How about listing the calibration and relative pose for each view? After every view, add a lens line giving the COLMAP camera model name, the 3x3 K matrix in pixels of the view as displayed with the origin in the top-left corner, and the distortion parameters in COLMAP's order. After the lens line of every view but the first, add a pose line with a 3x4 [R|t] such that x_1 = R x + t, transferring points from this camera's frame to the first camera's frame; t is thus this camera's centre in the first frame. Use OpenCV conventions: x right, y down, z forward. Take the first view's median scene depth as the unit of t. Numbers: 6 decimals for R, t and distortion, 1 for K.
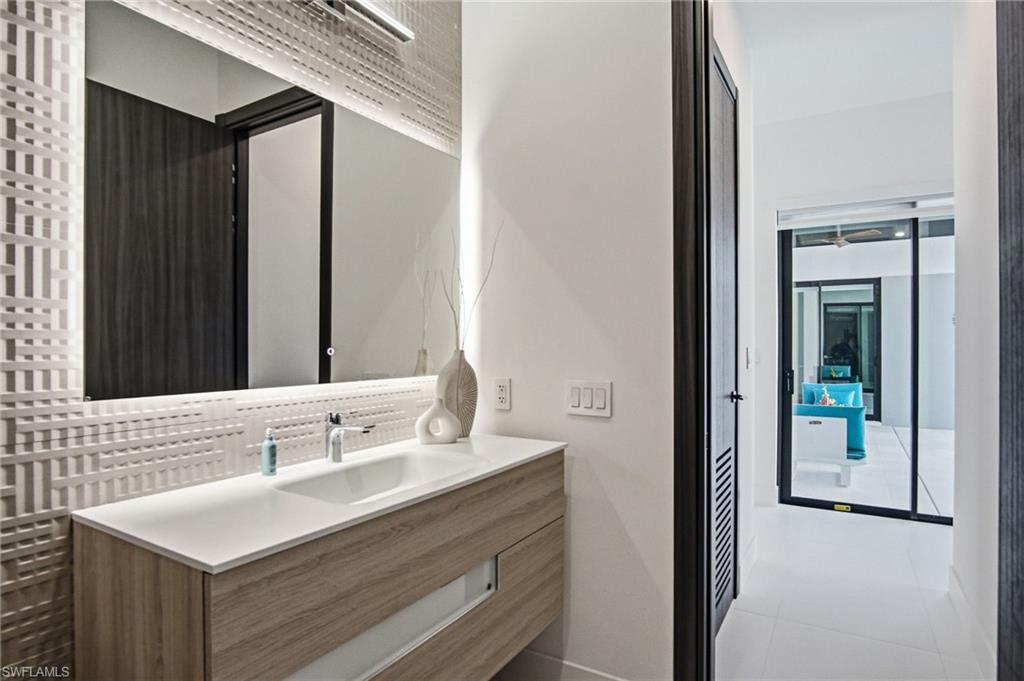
lens RADIAL K [[559.1, 0, 514.1], [0, 559.1, 343.6], [0, 0, 1]] dist [-0.028346, 0.002126]
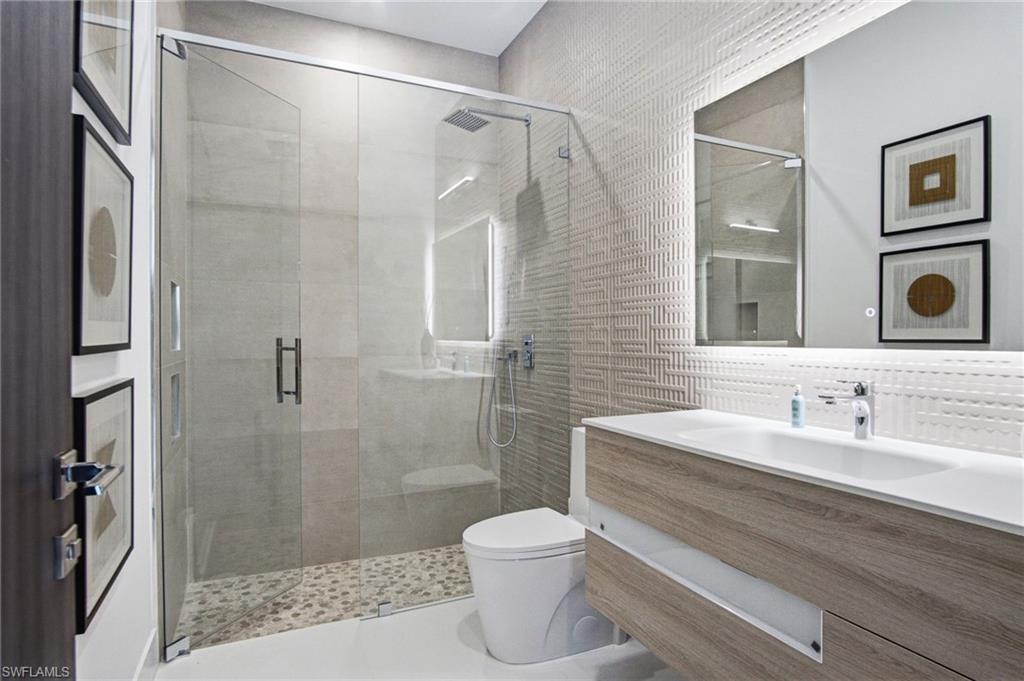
lens RADIAL K [[559.1, 0, 514.1], [0, 559.1, 343.6], [0, 0, 1]] dist [-0.028346, 0.002126]
pose [[-0.560408, 0.013253, -0.828111, 0.949784], [0.005659, 0.999910, 0.012172, 0.066449], [0.828198, 0.002135, -0.560432, 1.402026]]
